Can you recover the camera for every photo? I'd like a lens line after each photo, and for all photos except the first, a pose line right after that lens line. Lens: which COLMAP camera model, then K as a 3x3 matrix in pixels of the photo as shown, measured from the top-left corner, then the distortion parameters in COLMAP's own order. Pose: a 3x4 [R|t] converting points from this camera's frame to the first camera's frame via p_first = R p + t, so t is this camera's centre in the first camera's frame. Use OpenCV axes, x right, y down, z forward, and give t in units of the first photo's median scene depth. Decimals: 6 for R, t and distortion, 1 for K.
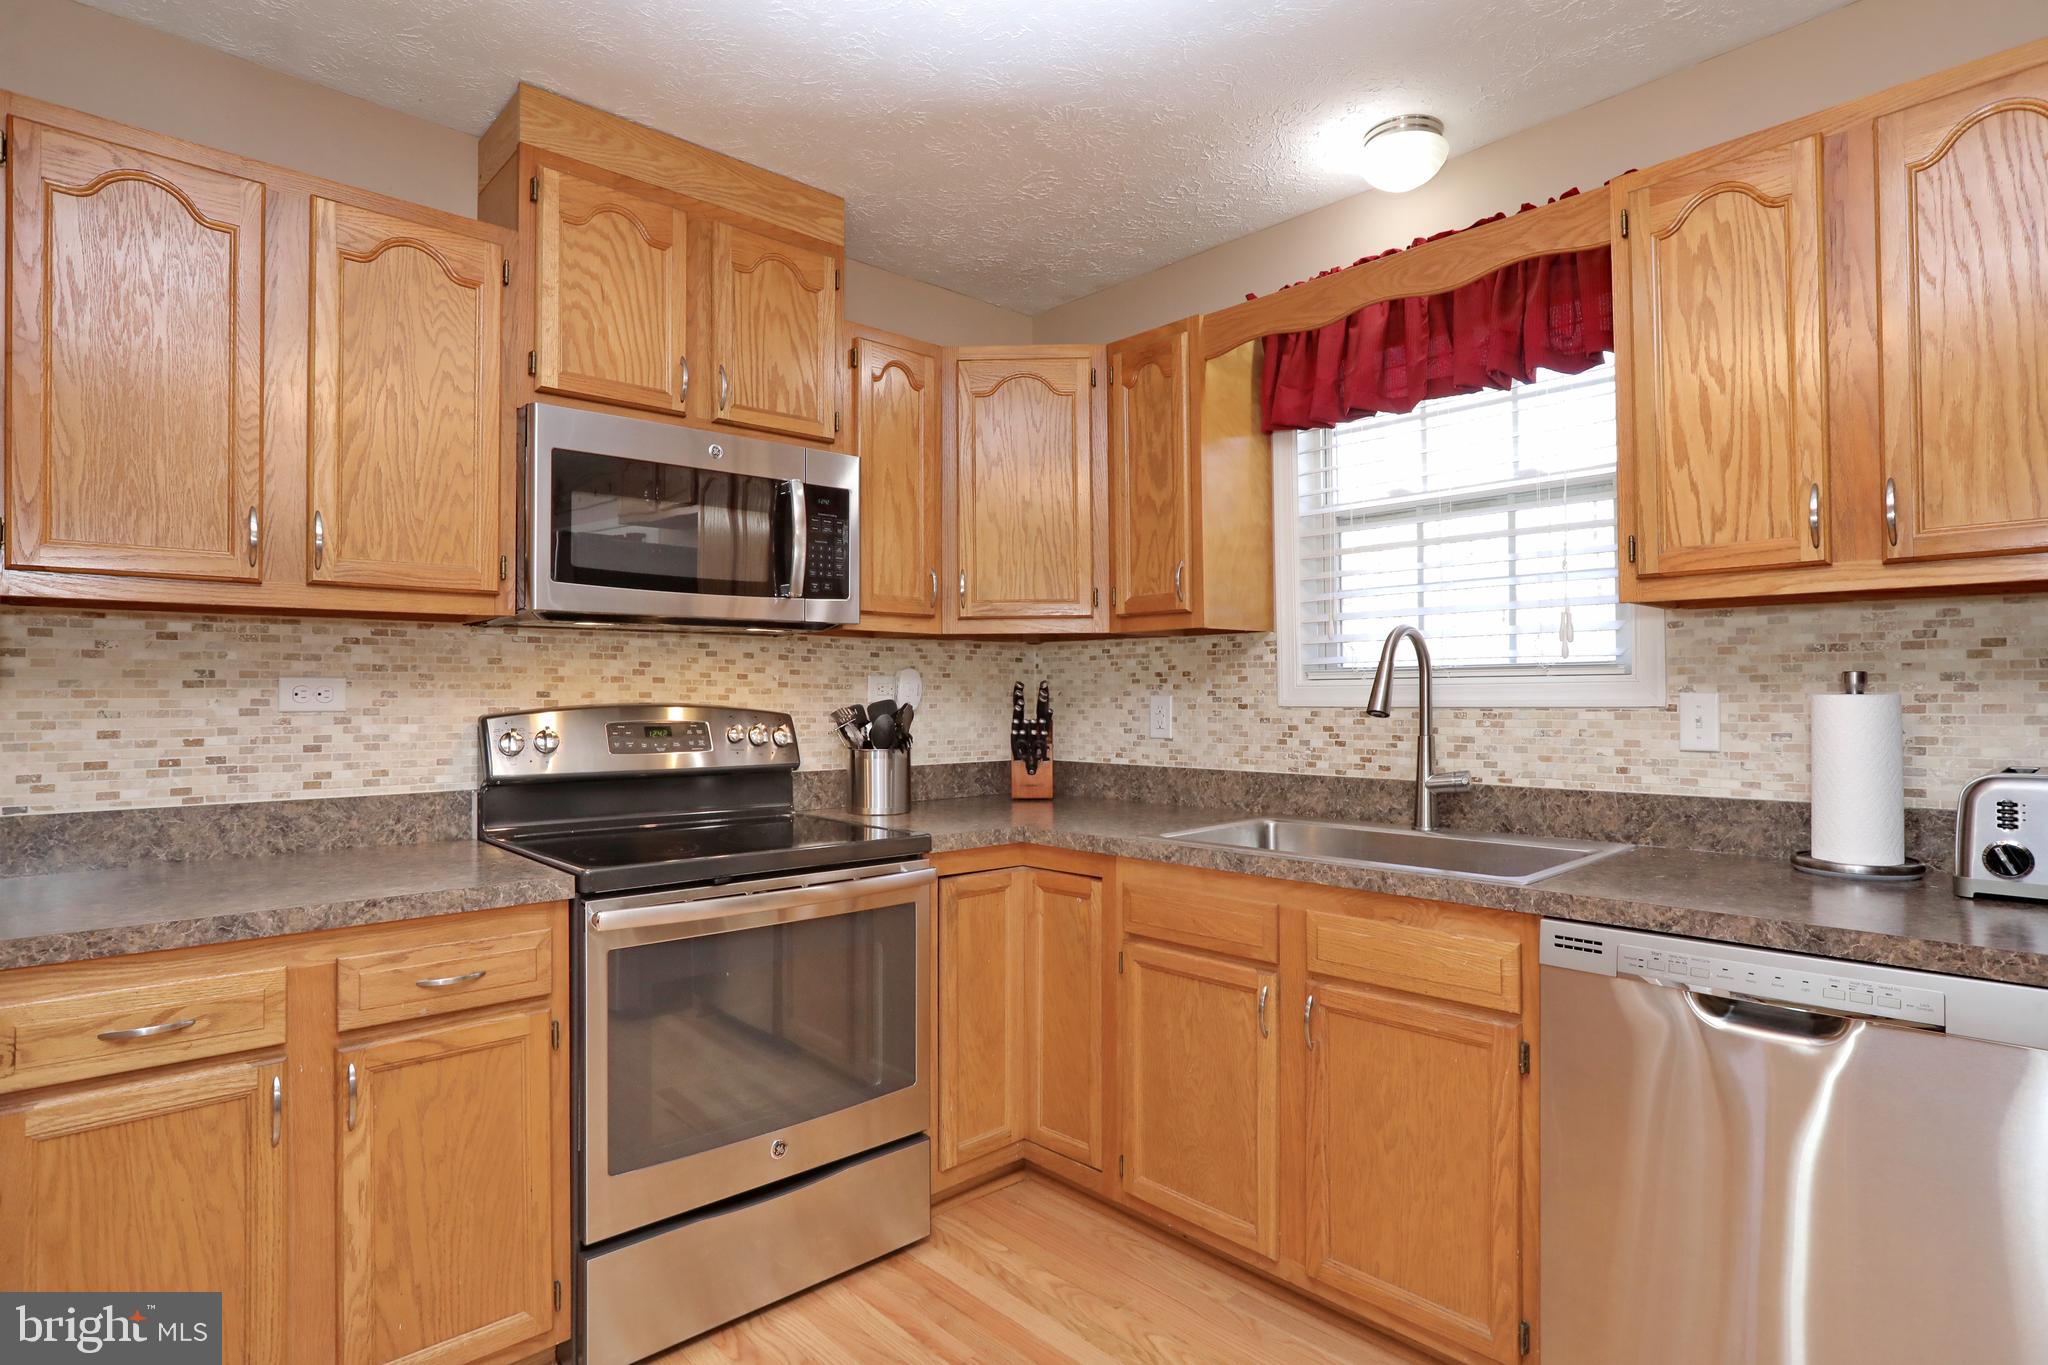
lens RADIAL K [[1057.6, 0, 1024.1], [0, 1057.6, 684.7], [0, 0, 1]] dist [-0.060997, 0.037033]
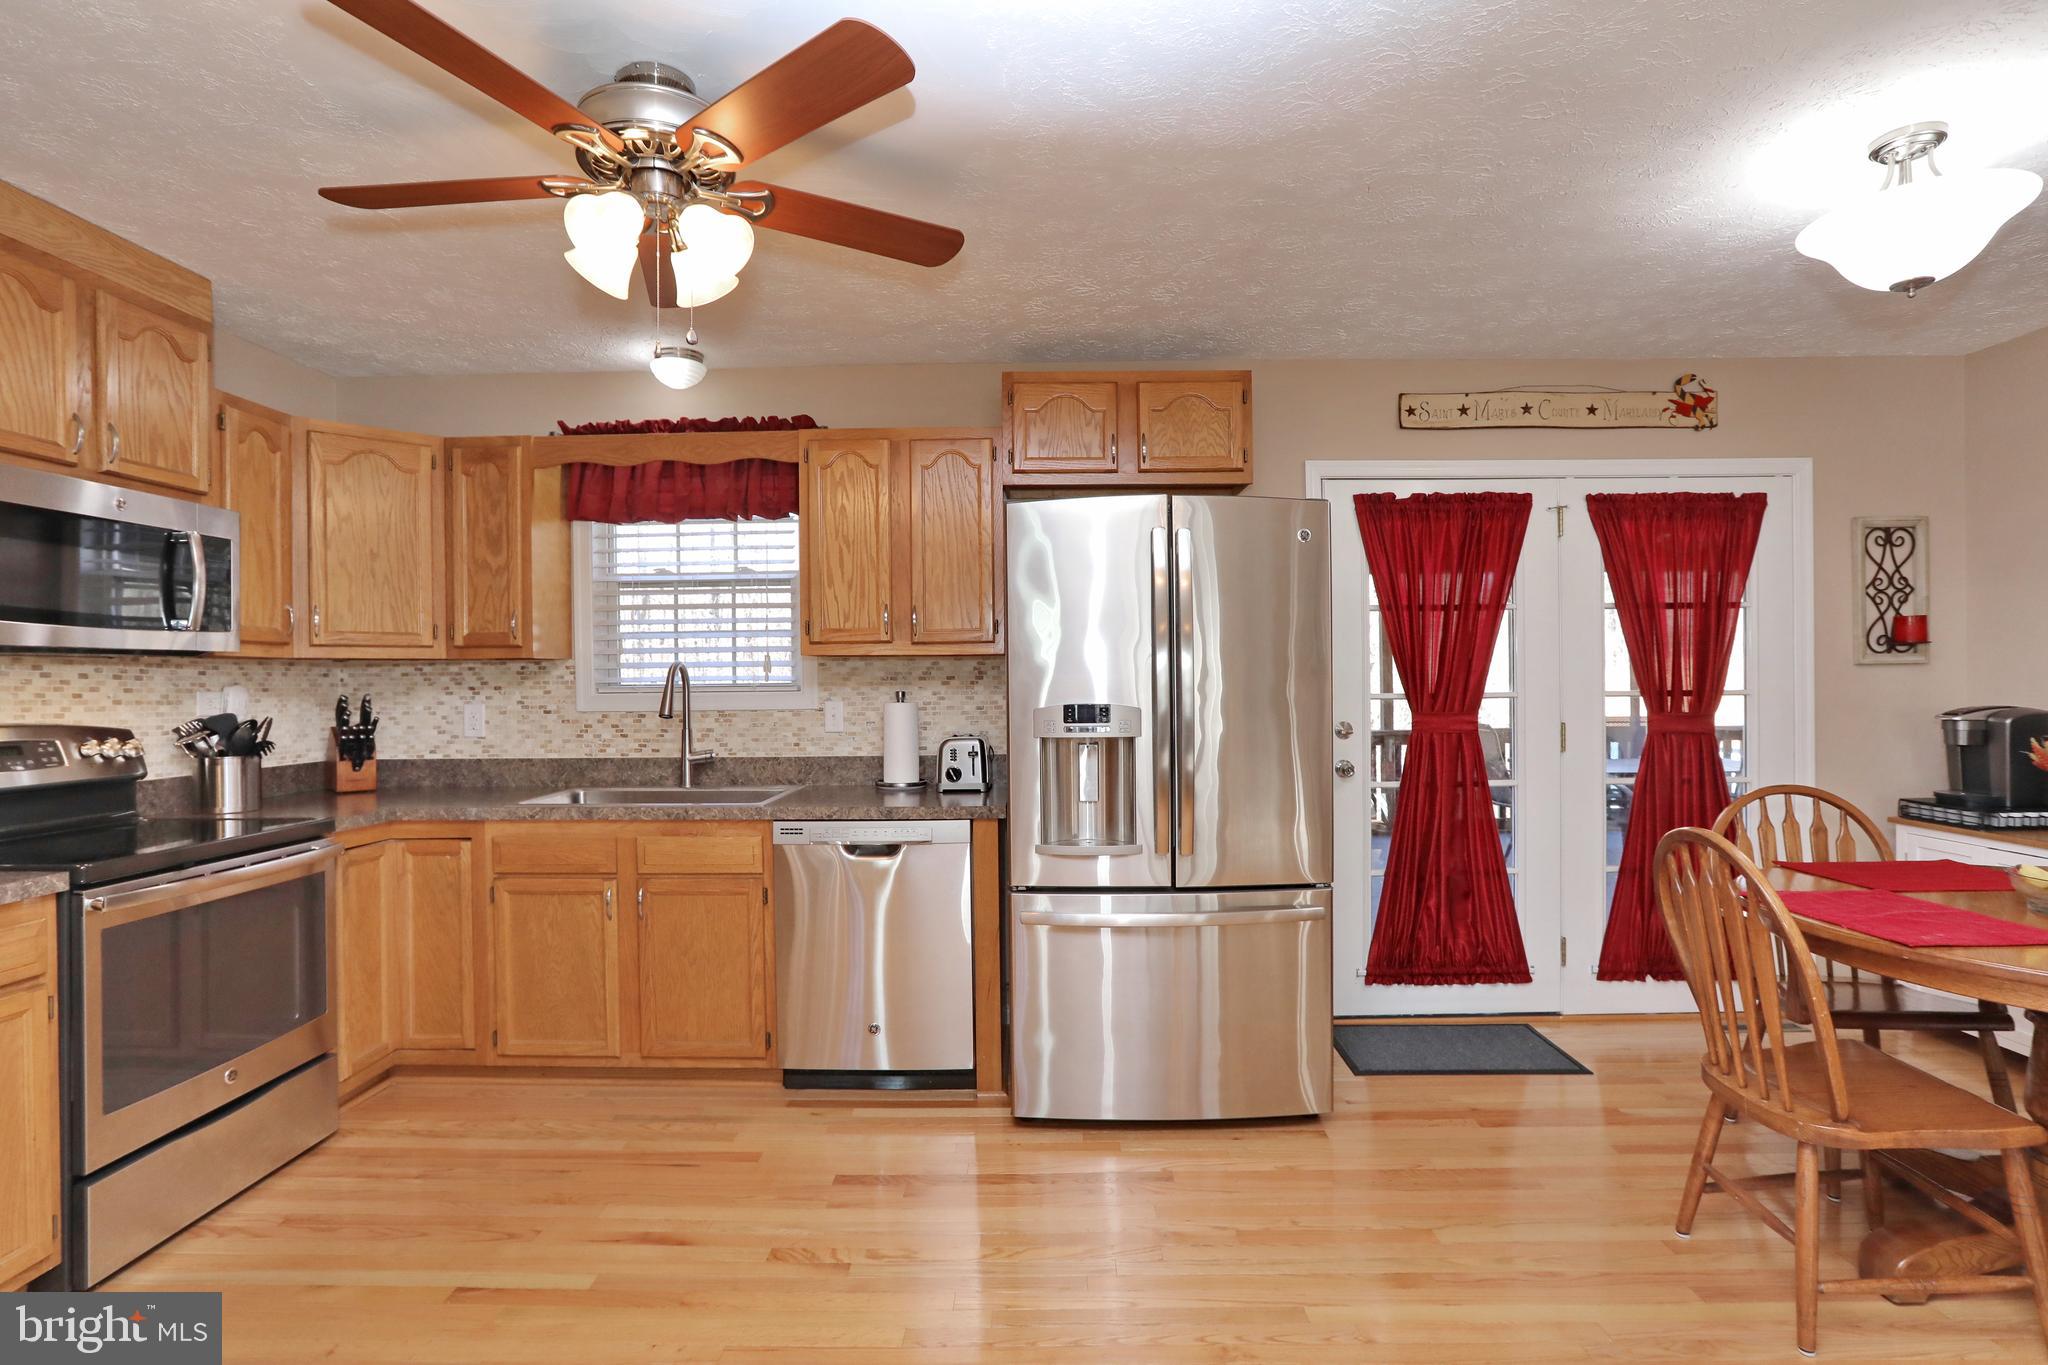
lens RADIAL K [[1004.9, 0, 1022.4], [0, 1004.9, 685.6], [0, 0, 1]] dist [-0.052976, 0.024098]
pose [[0.691206, -0.006162, 0.722632, -0.381322], [-0.001269, 0.999952, 0.009741, -0.034649], [-0.722657, -0.007650, 0.691164, -0.450391]]
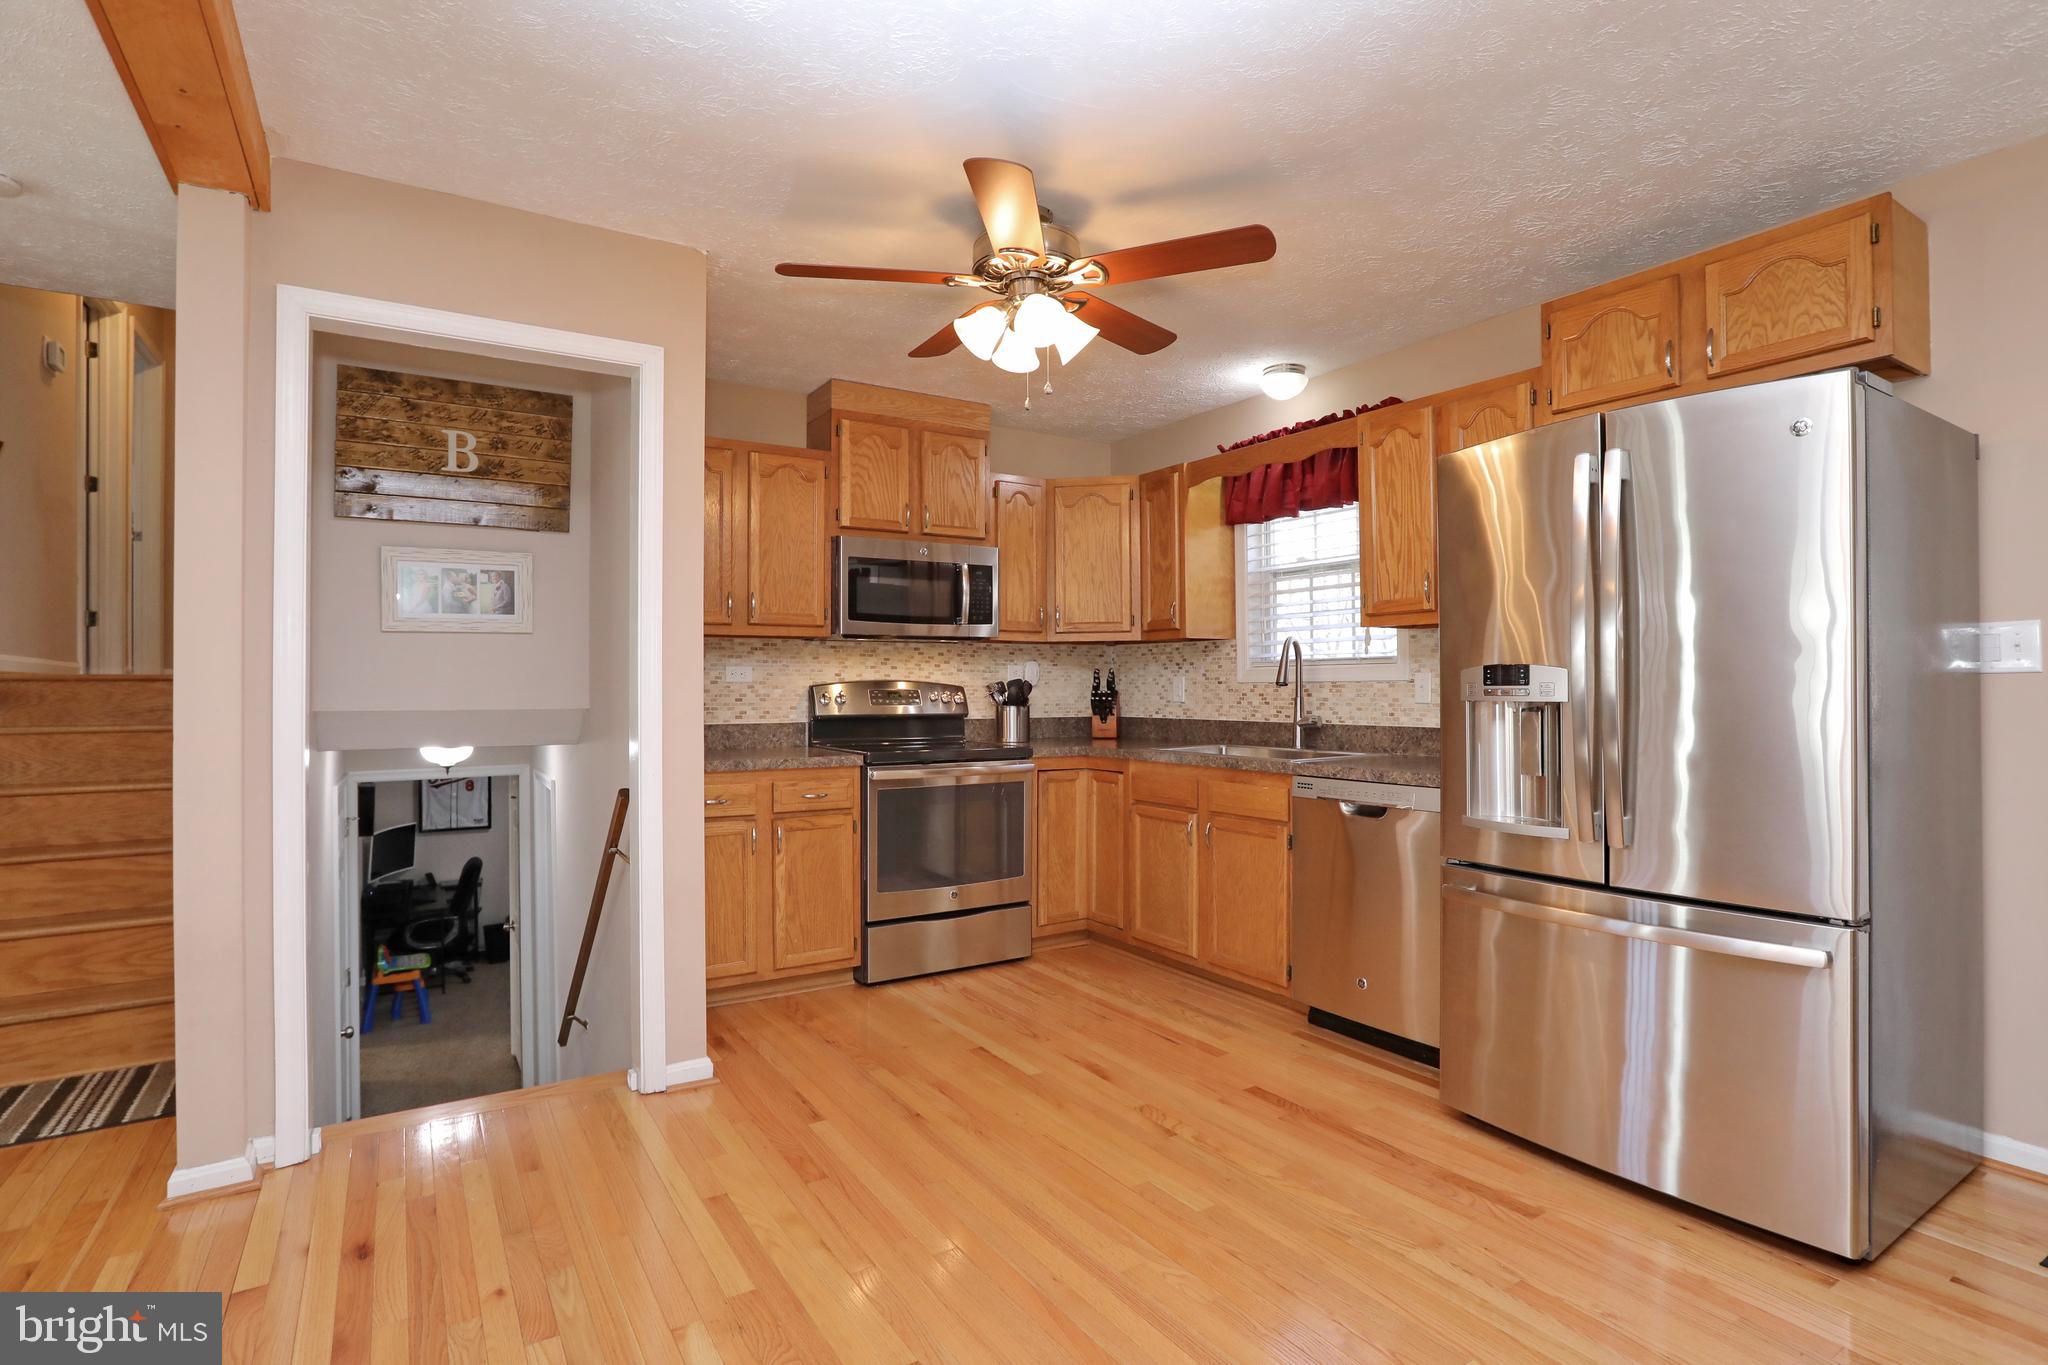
lens RADIAL K [[1004.9, 0, 1022.4], [0, 1004.9, 685.6], [0, 0, 1]] dist [-0.052976, 0.024098]
pose [[0.984366, 0.001258, -0.176129, 0.219649], [0.000531, 0.999949, 0.010108, 0.010806], [0.176132, -0.010043, 0.984315, -0.820783]]
